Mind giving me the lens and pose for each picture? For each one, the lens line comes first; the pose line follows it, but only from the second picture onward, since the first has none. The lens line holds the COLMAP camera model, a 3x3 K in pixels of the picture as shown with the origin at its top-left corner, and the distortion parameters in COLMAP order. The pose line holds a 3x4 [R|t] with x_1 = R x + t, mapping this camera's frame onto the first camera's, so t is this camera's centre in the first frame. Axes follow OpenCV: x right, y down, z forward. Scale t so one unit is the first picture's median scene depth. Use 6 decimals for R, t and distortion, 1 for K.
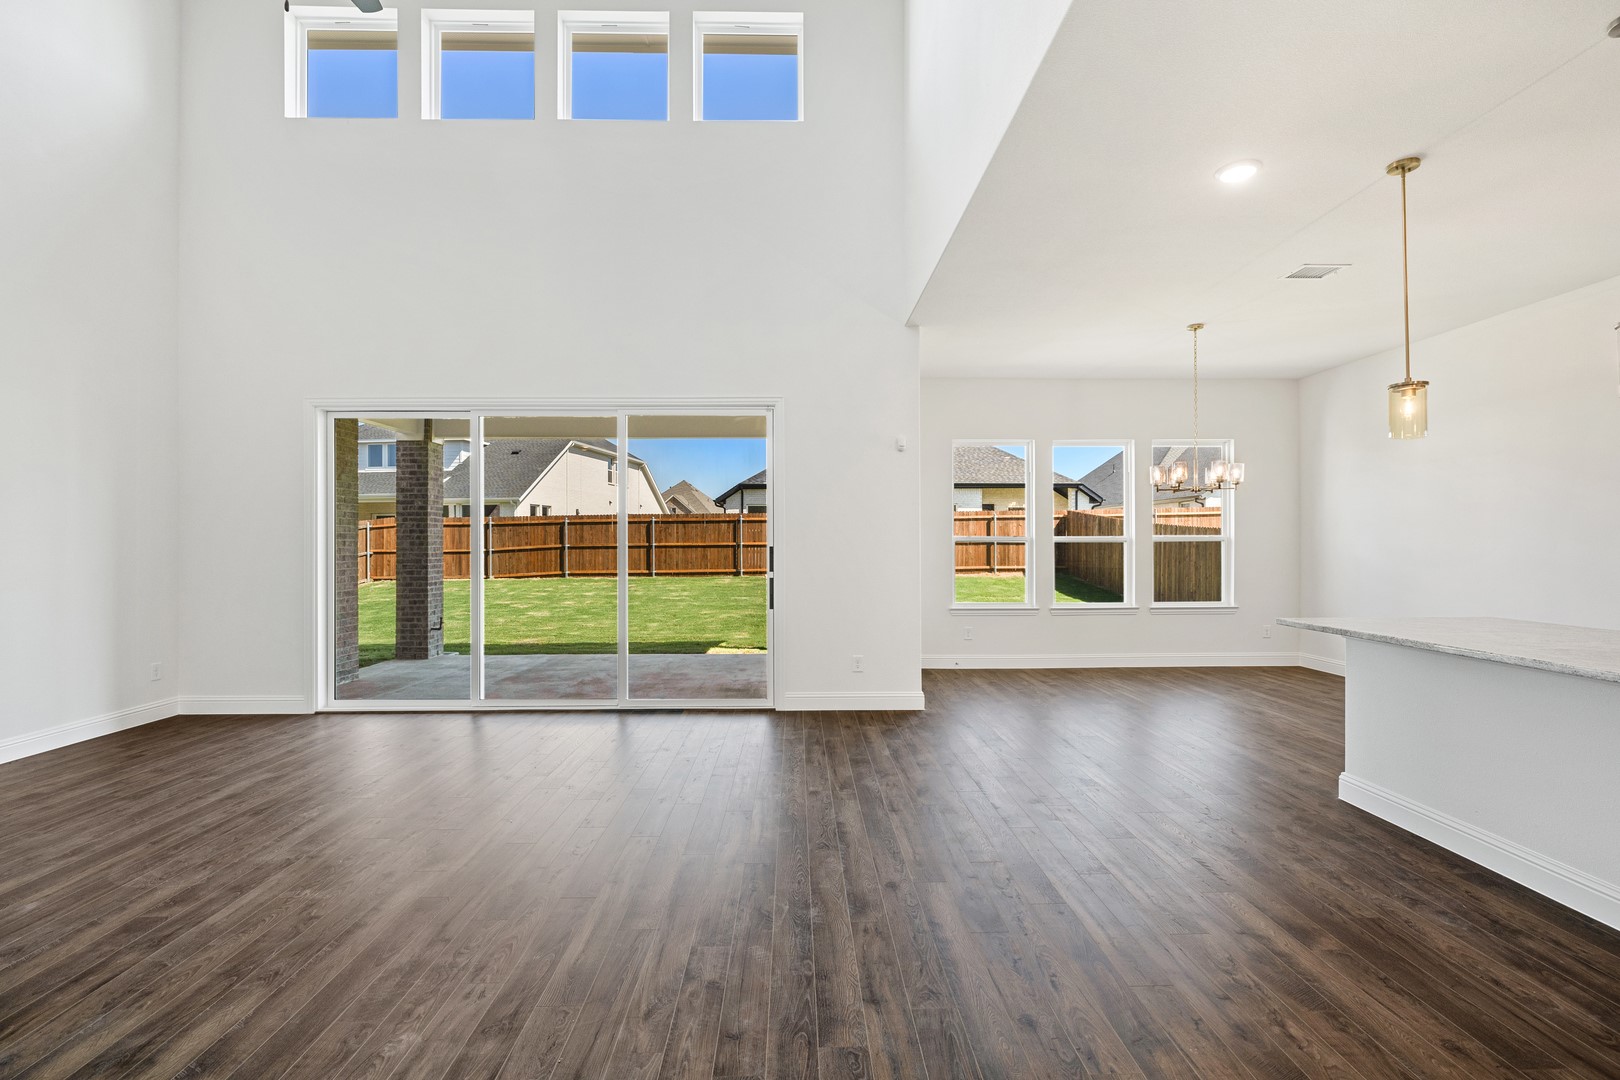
lens RADIAL K [[712.8, 0, 806.2], [0, 712.8, 548.0], [0, 0, 1]] dist [-0.008550, 0.001459]
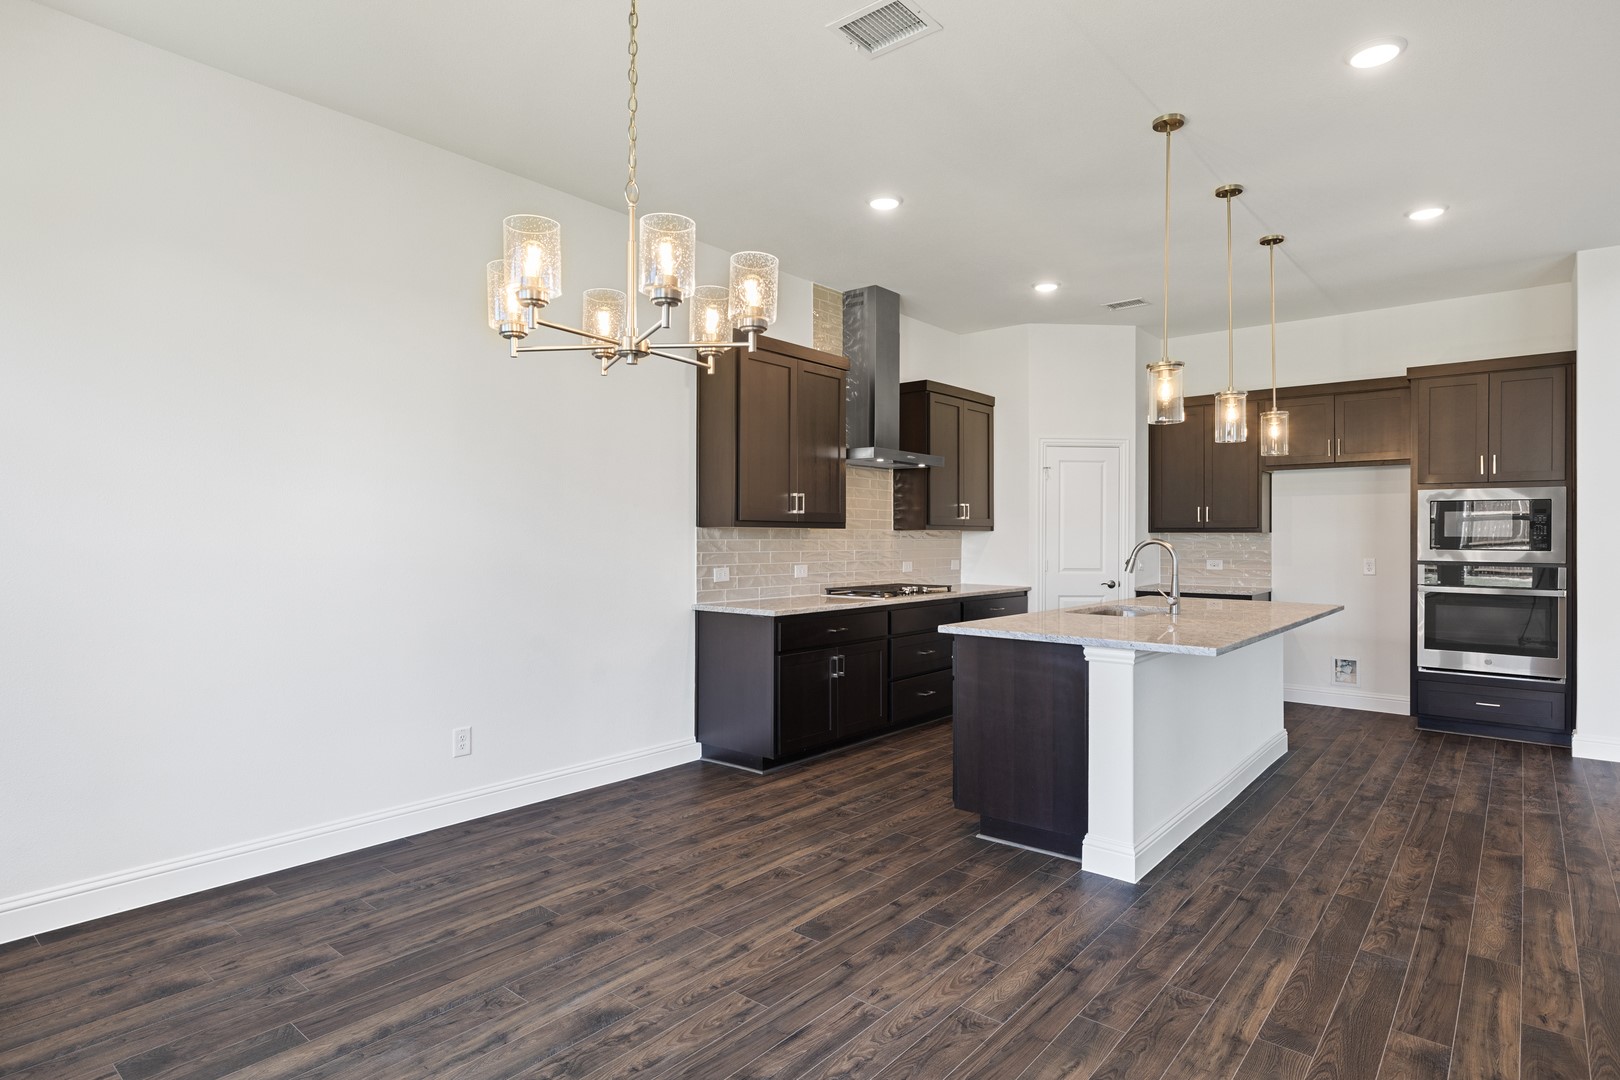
lens RADIAL K [[861.6, 0, 834.5], [0, 861.6, 535.0], [0, 0, 1]] dist [0.002464, -0.001051]
pose [[-0.767521, 0.000964, 0.641023, 0.271958], [0.001562, 0.999999, 0.000366, -0.005778], [-0.641022, 0.001282, -0.767521, 1.223871]]
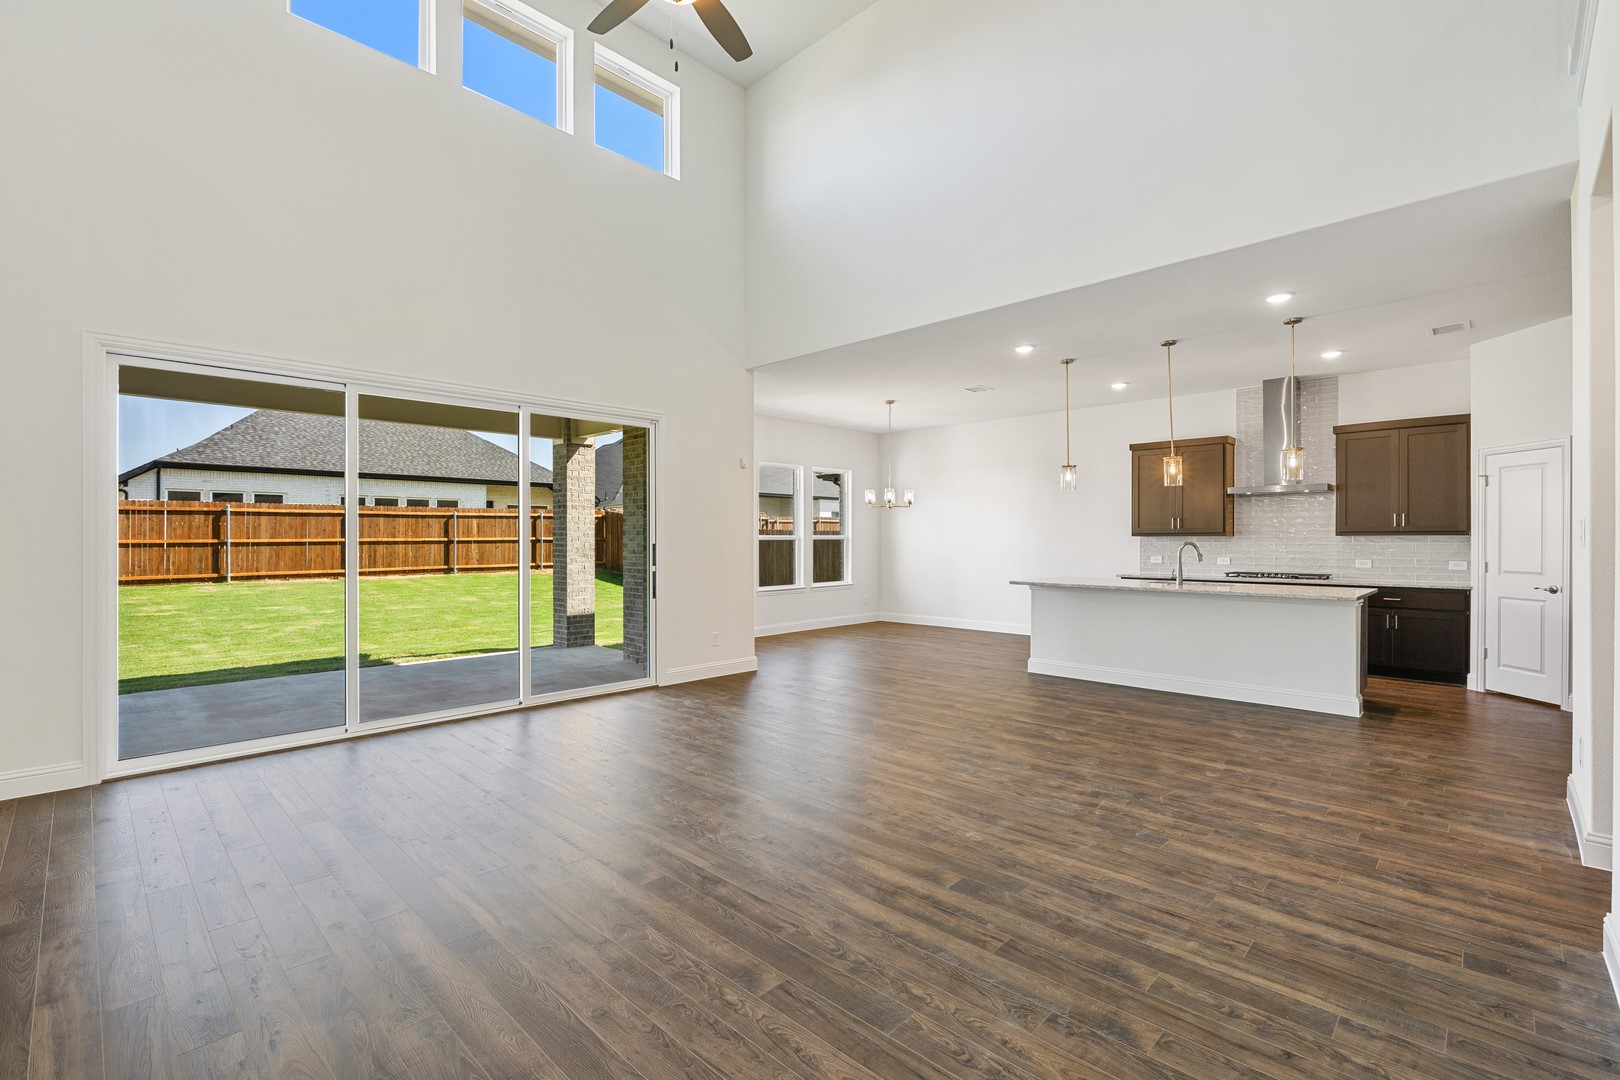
lens RADIAL K [[712.8, 0, 794.9], [0, 712.8, 538.7], [0, 0, 1]] dist [-0.008550, 0.001459]
pose [[0.721185, 0.003616, 0.692733, -0.692676], [0.003427, 0.999956, -0.008788, 0.001409], [-0.692734, 0.008712, 0.721140, 0.022669]]
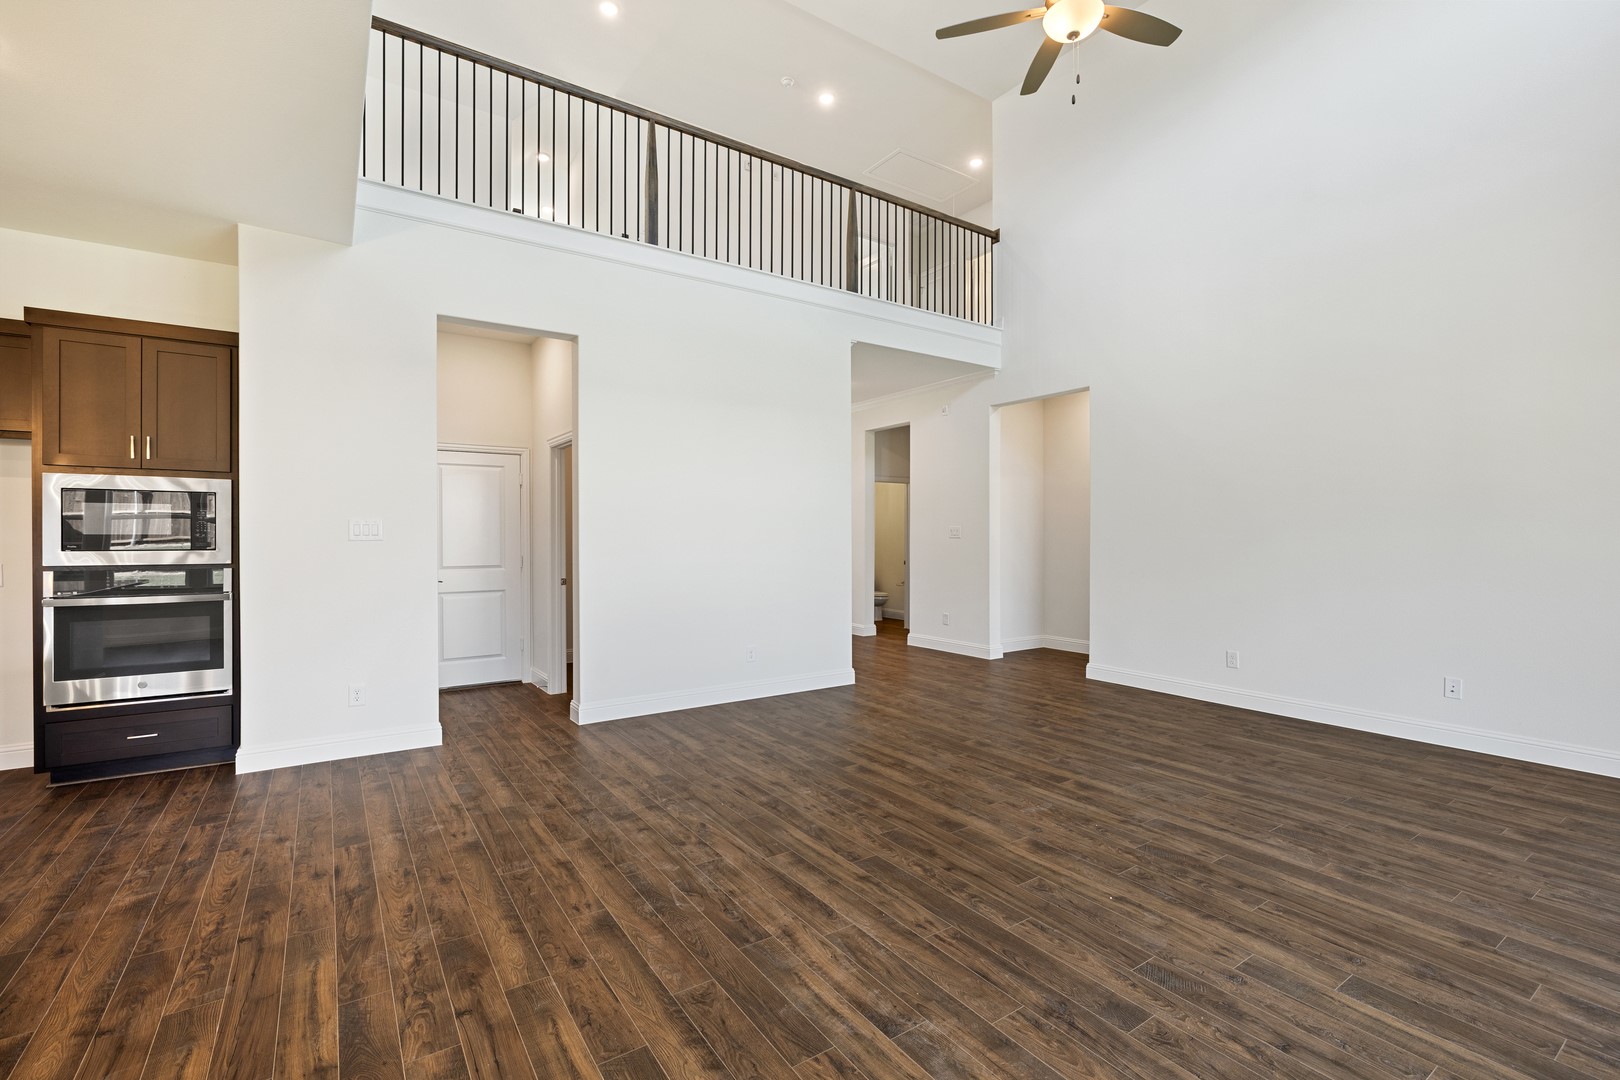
lens RADIAL K [[712.8, 0, 804.5], [0, 712.8, 543.4], [0, 0, 1]] dist [-0.008550, 0.001459]
pose [[-0.838980, 0.008473, -0.544096, 0.165616], [-0.000200, 0.999874, 0.015878, -0.004486], [0.544162, 0.013430, -0.838873, 0.888720]]
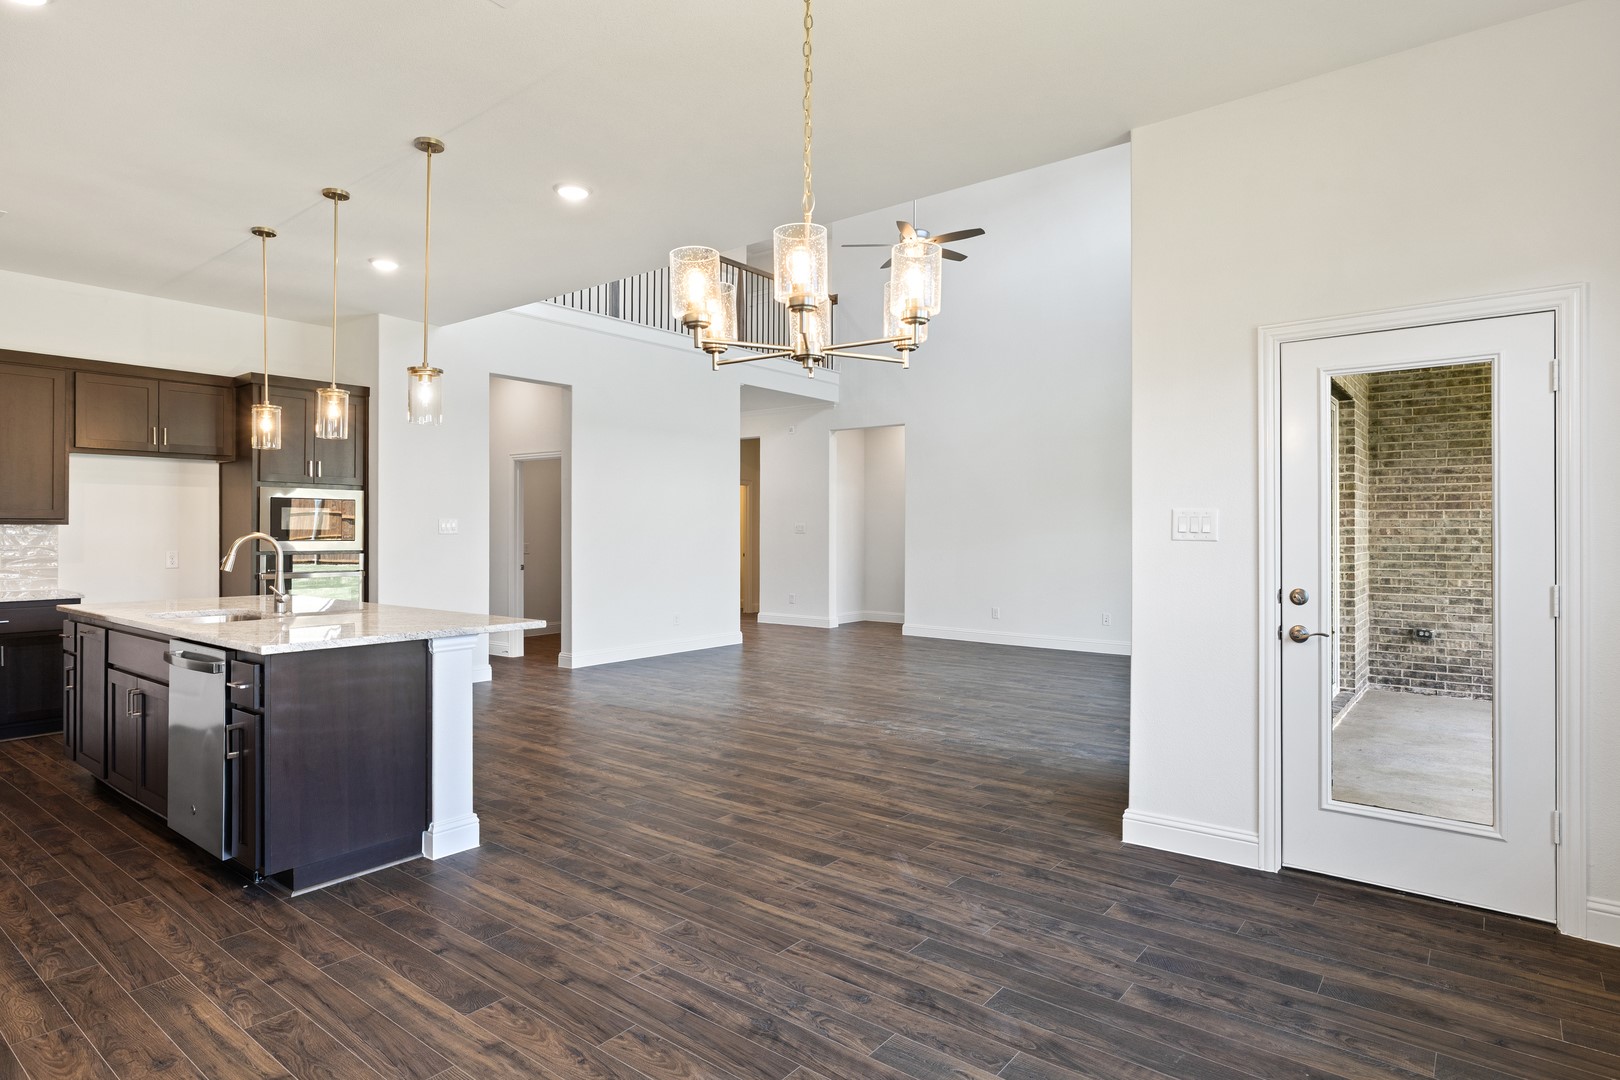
lens RADIAL K [[861.6, 0, 786.5], [0, 861.6, 529.1], [0, 0, 1]] dist [0.002464, -0.001051]
pose [[-0.648042, -0.000802, -0.761604, 0.819130], [-0.003815, 0.999990, 0.002192, -0.007931], [0.761595, 0.004326, -0.648039, 1.235884]]
